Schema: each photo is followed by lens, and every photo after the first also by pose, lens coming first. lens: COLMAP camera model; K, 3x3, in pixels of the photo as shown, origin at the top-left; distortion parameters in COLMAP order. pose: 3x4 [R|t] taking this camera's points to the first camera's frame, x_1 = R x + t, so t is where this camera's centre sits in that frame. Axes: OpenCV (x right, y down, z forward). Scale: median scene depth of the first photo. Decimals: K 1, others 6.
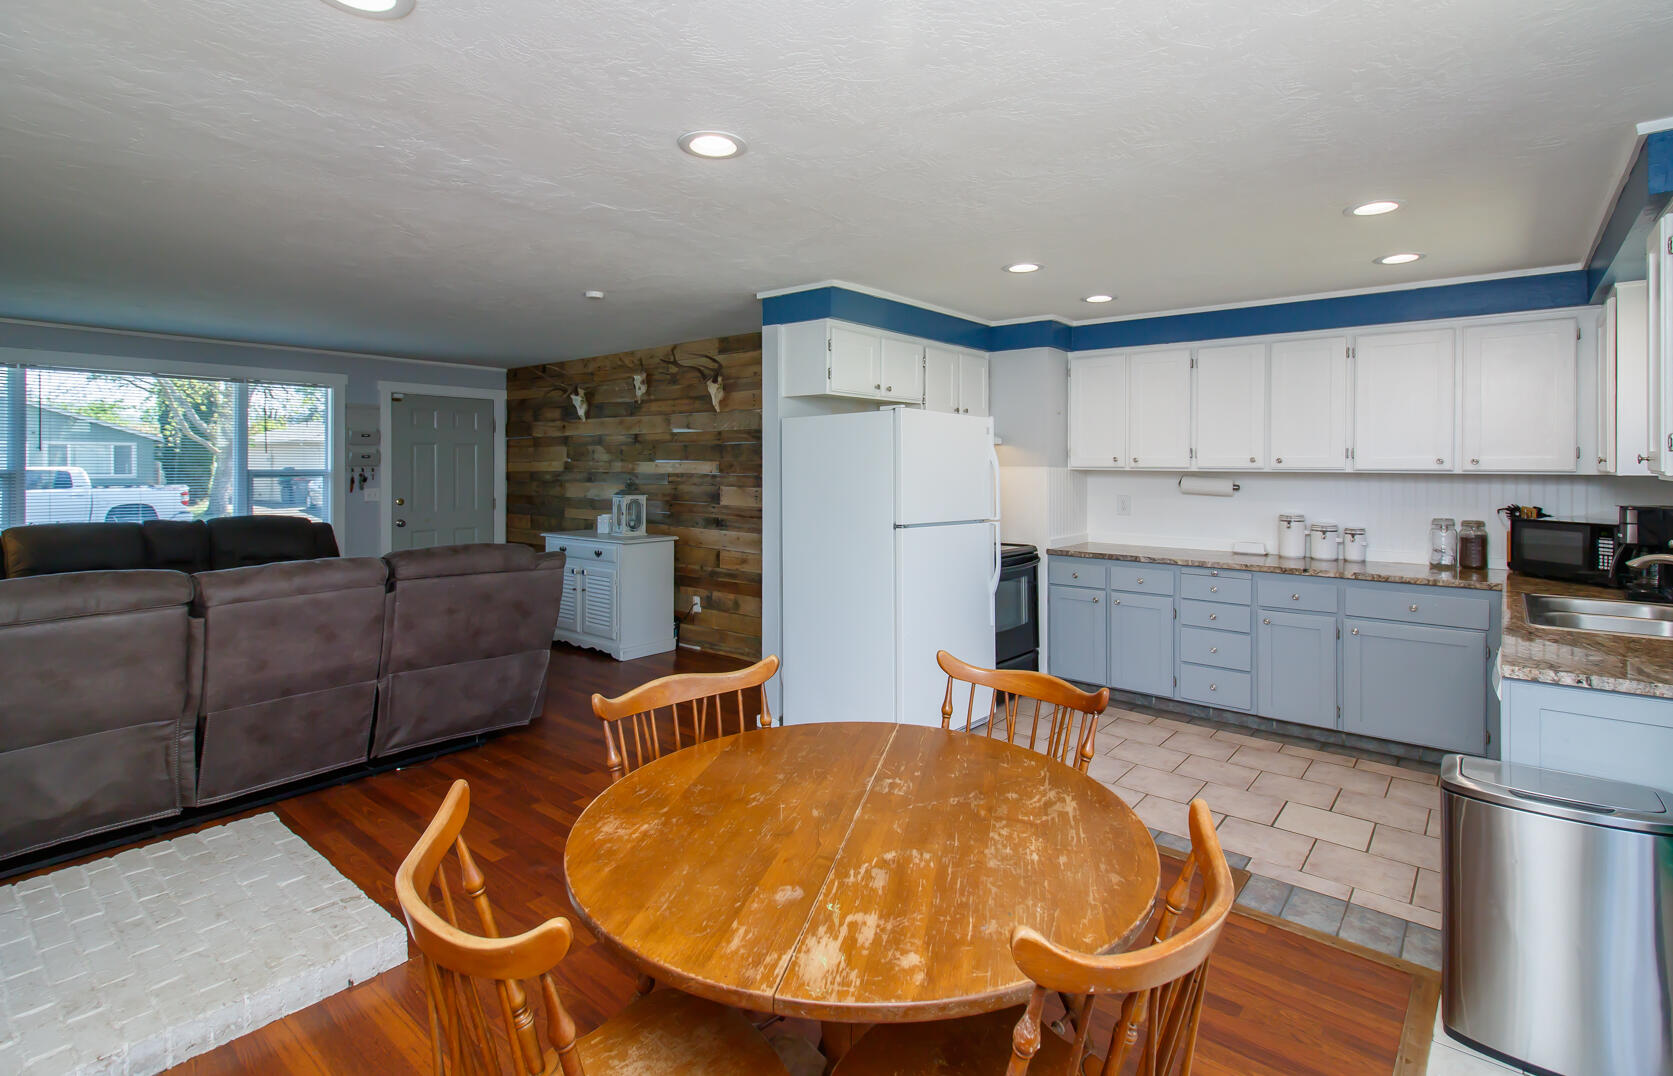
lens RADIAL K [[768.4, 0, 856.5], [0, 768.4, 472.1], [0, 0, 1]] dist [0.007846, -0.006232]
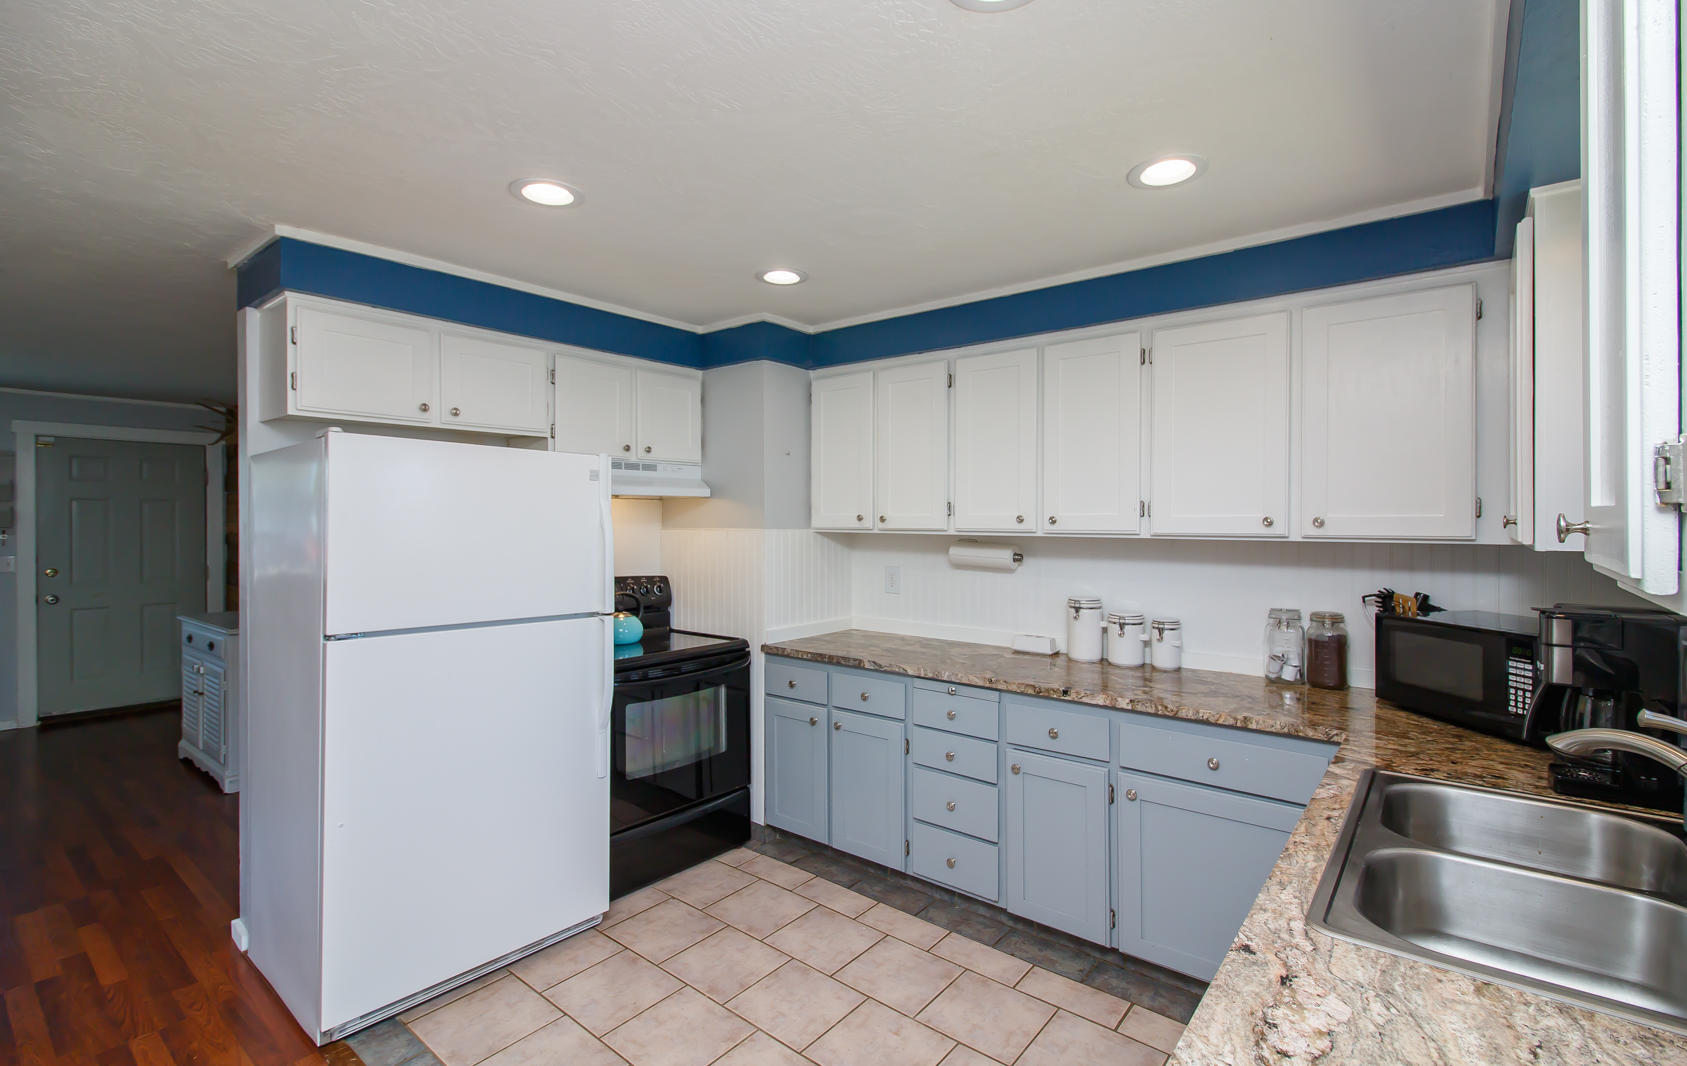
lens RADIAL K [[758.9, 0, 841.3], [0, 758.9, 524.4], [0, 0, 1]] dist [0.010926, -0.006306]
pose [[0.999891, -0.002725, 0.014513, 0.333925], [0.002762, 0.999993, -0.002567, -0.009394], [-0.014506, 0.002607, 0.999891, 0.319808]]
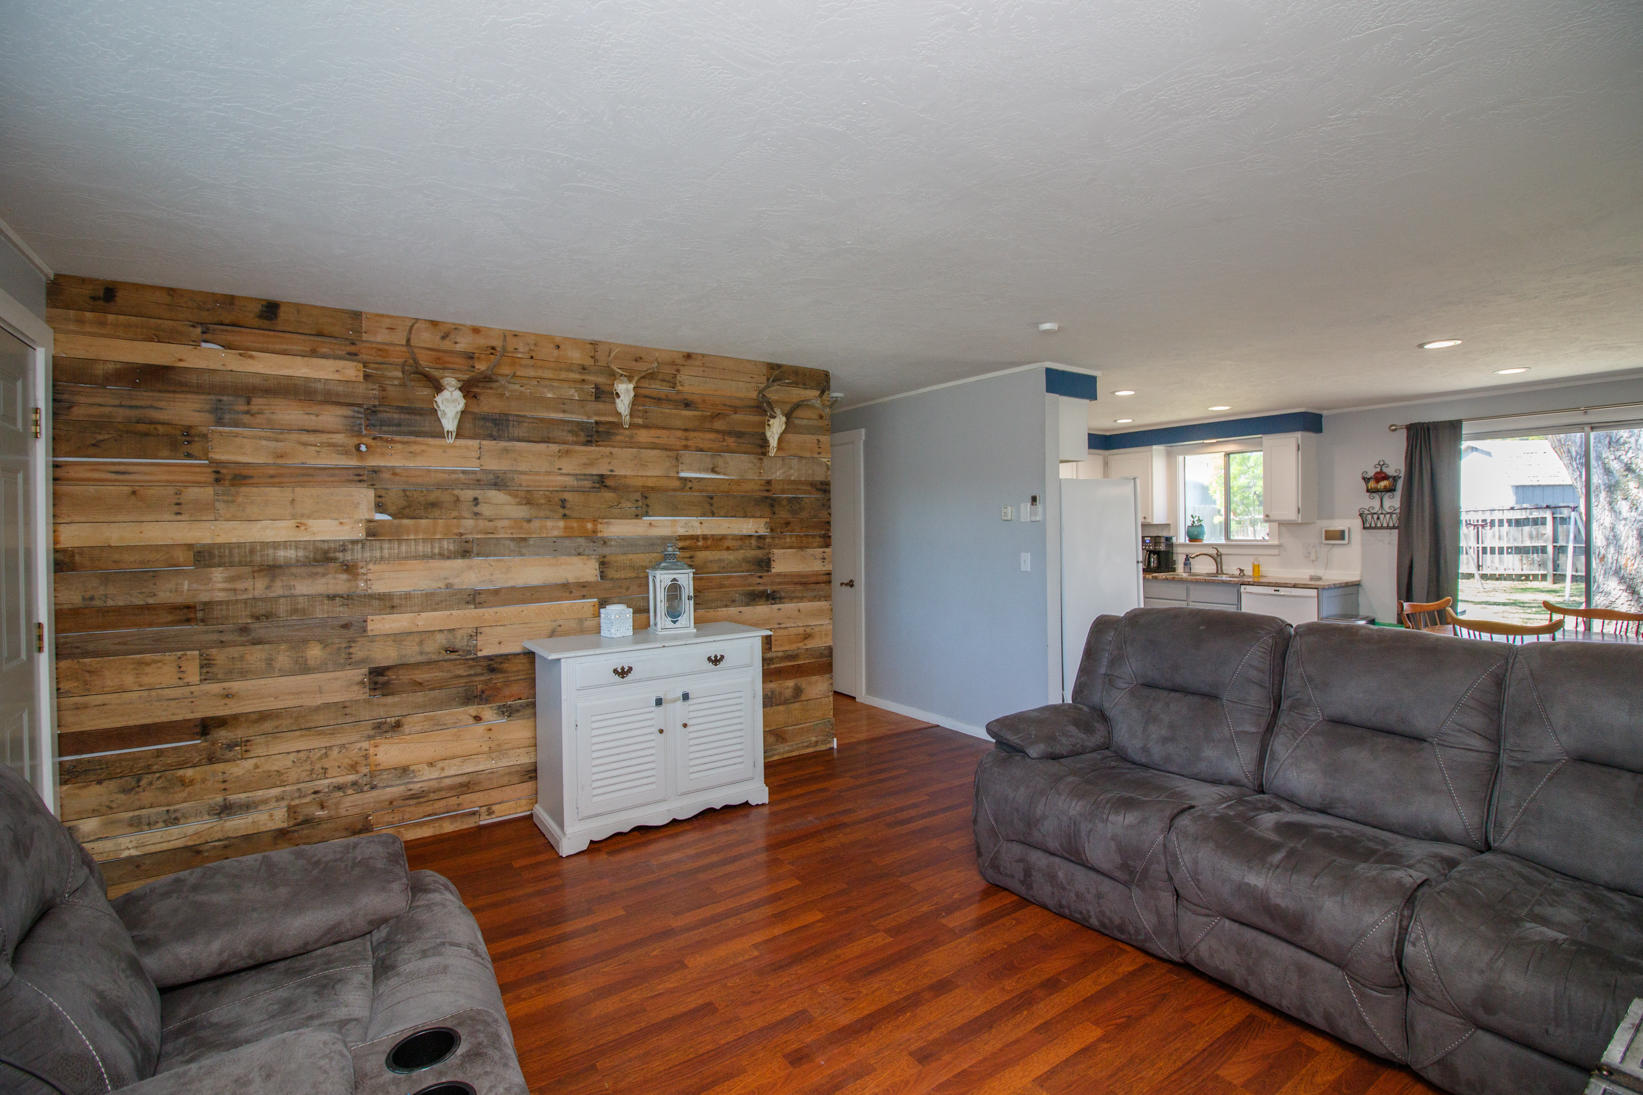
lens RADIAL K [[746.5, 0, 818.3], [0, 746.5, 535.8], [0, 0, 1]] dist [-0.018358, 0.000085]
pose [[0.304010, -0.017670, 0.952505, -1.147341], [0.020698, 0.999714, 0.011940, -0.005045], [-0.952444, 0.016085, 0.304289, 0.918868]]
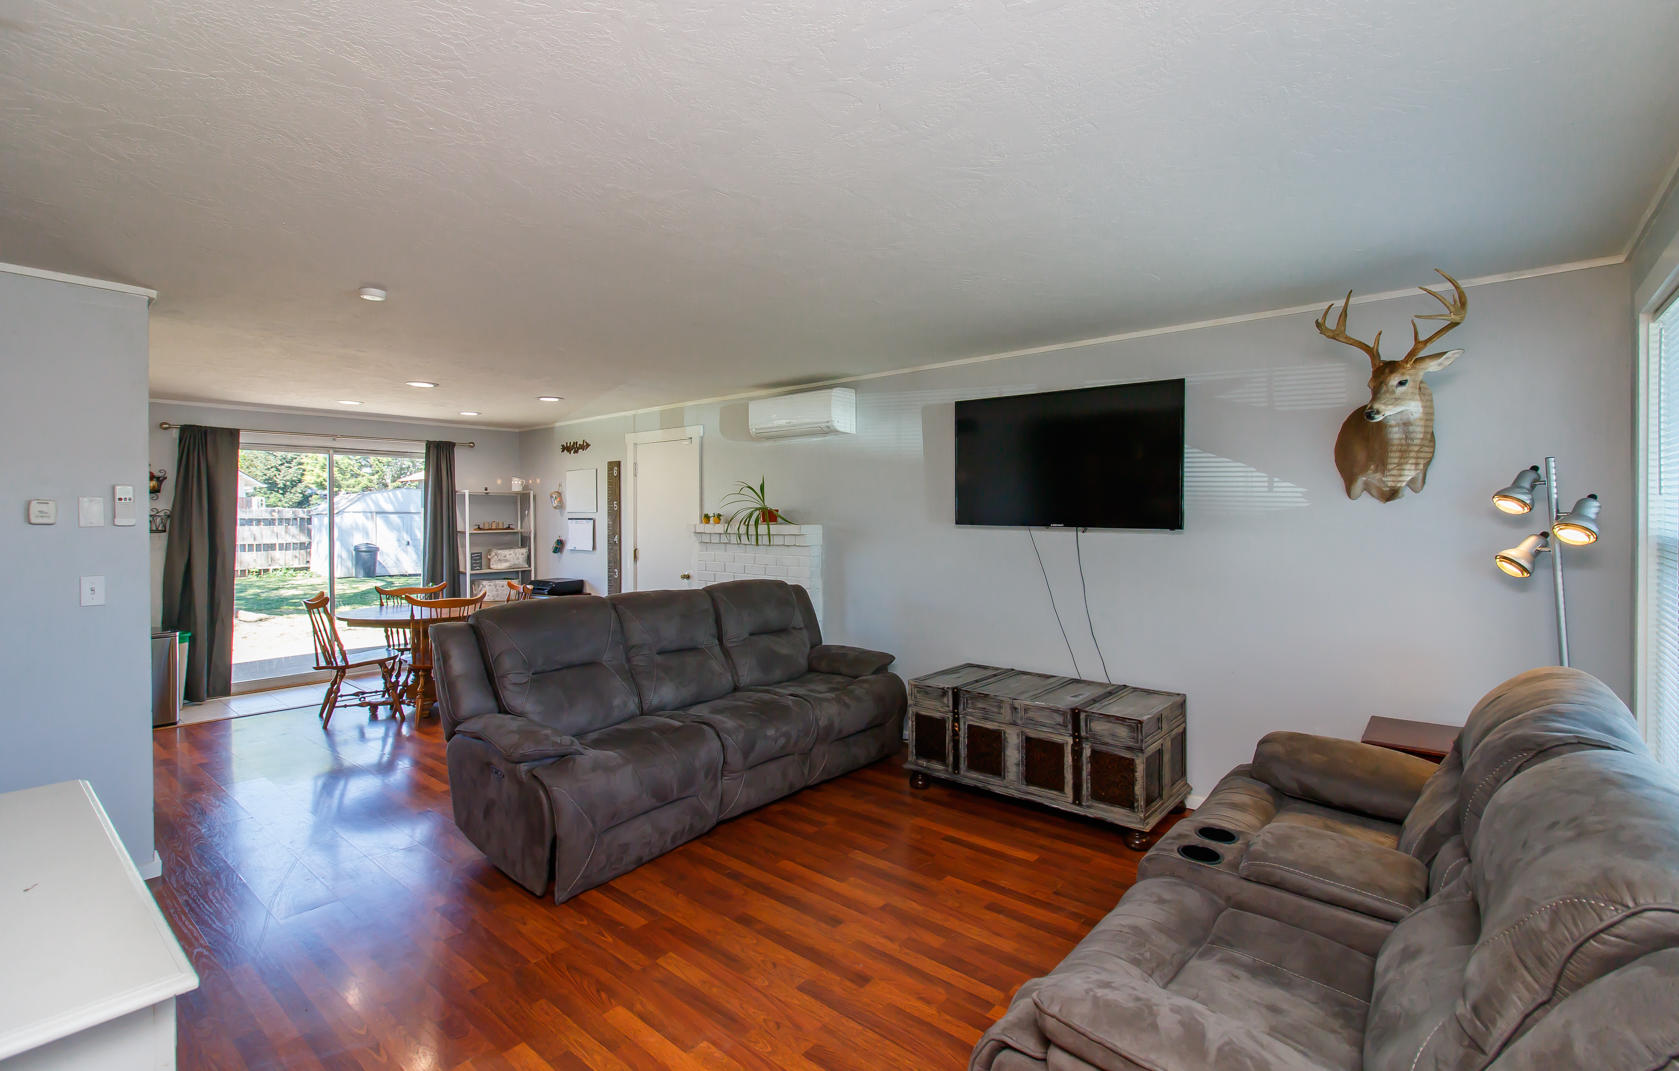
lens RADIAL K [[771.2, 0, 814.1], [0, 771.2, 519.6], [0, 0, 1]] dist [0.007846, -0.006232]
pose [[-0.998809, -0.002287, 0.048741, -0.745447], [-0.001542, 0.999882, 0.015317, -0.023021], [-0.048771, 0.015223, -0.998694, 1.588892]]
